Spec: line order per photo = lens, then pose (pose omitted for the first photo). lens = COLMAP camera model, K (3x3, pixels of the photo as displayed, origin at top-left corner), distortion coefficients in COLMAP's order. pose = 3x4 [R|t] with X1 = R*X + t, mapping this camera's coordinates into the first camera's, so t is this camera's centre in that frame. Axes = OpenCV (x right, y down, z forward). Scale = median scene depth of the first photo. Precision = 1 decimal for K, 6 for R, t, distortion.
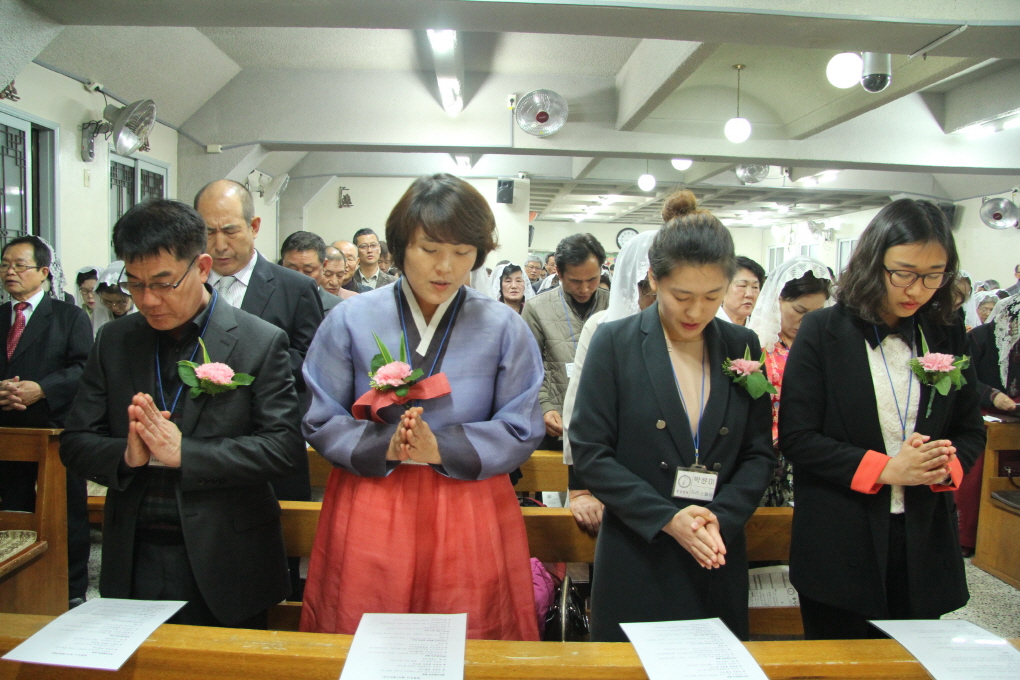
lens RADIAL K [[780.9, 0, 510.0], [0, 780.9, 340.0], [0, 0, 1]] dist [-0.090593, 0.005745]
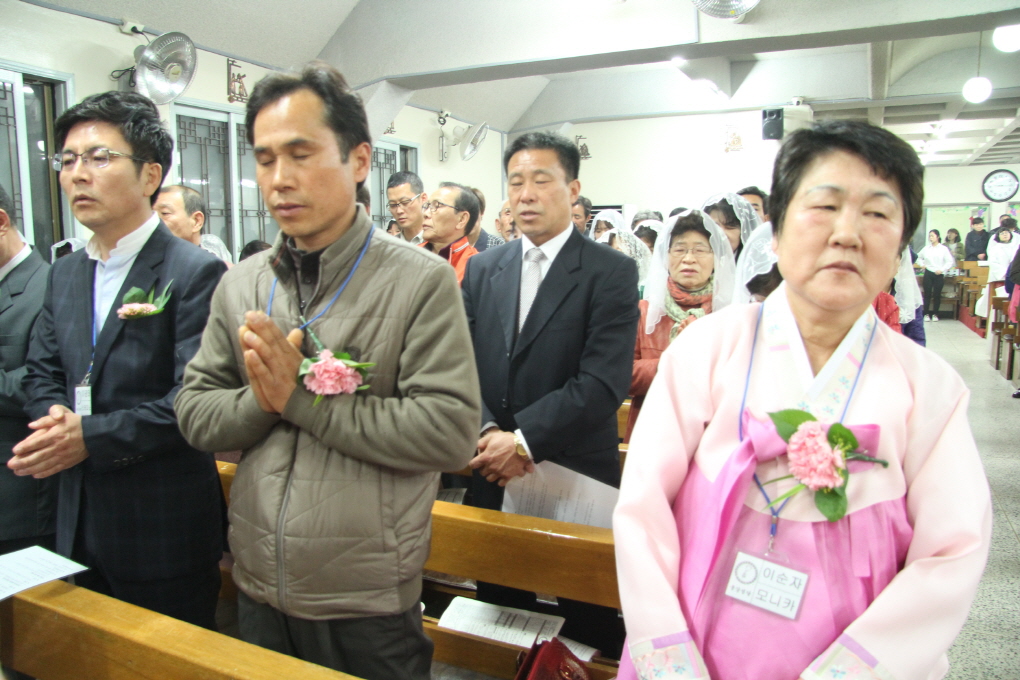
lens RADIAL K [[775.1, 0, 470.1], [0, 775.1, 342.7], [0, 0, 1]] dist [-0.164585, 0.131819]
pose [[0.875488, 0.027505, -0.482456, 0.097022], [-0.005240, 0.998861, 0.047437, -0.009037], [0.483211, -0.039002, 0.874635, 0.203742]]
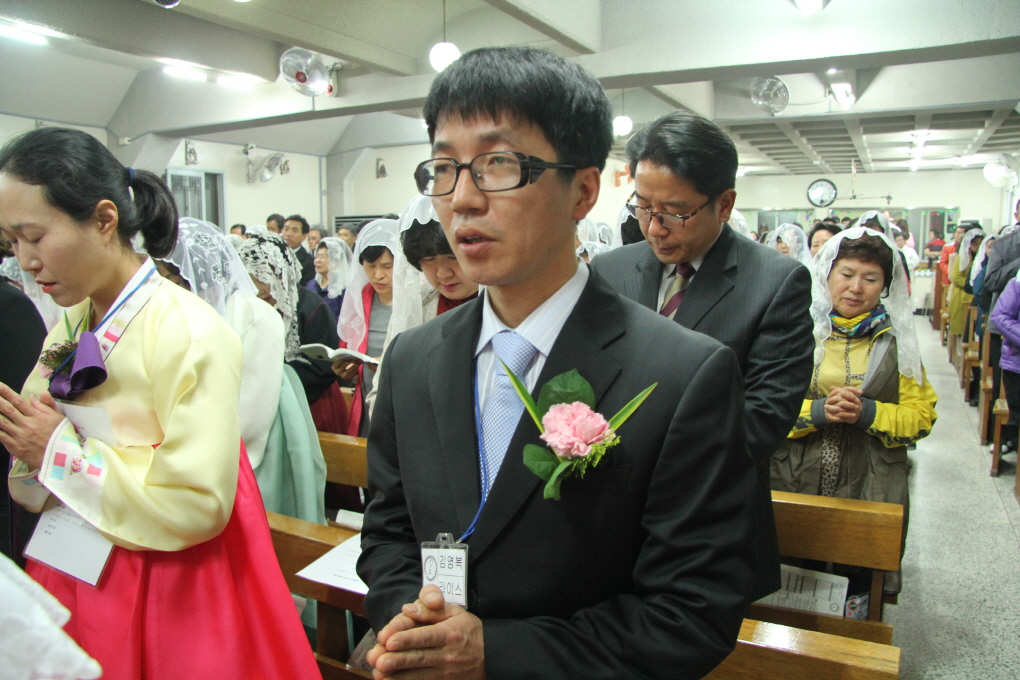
lens RADIAL K [[775.1, 0, 470.1], [0, 775.1, 342.7], [0, 0, 1]] dist [-0.164585, 0.131819]
pose [[0.878146, 0.024488, -0.477765, 0.423407], [-0.004386, 0.999059, 0.043146, 0.010225], [0.478372, -0.035793, 0.877427, 0.132816]]
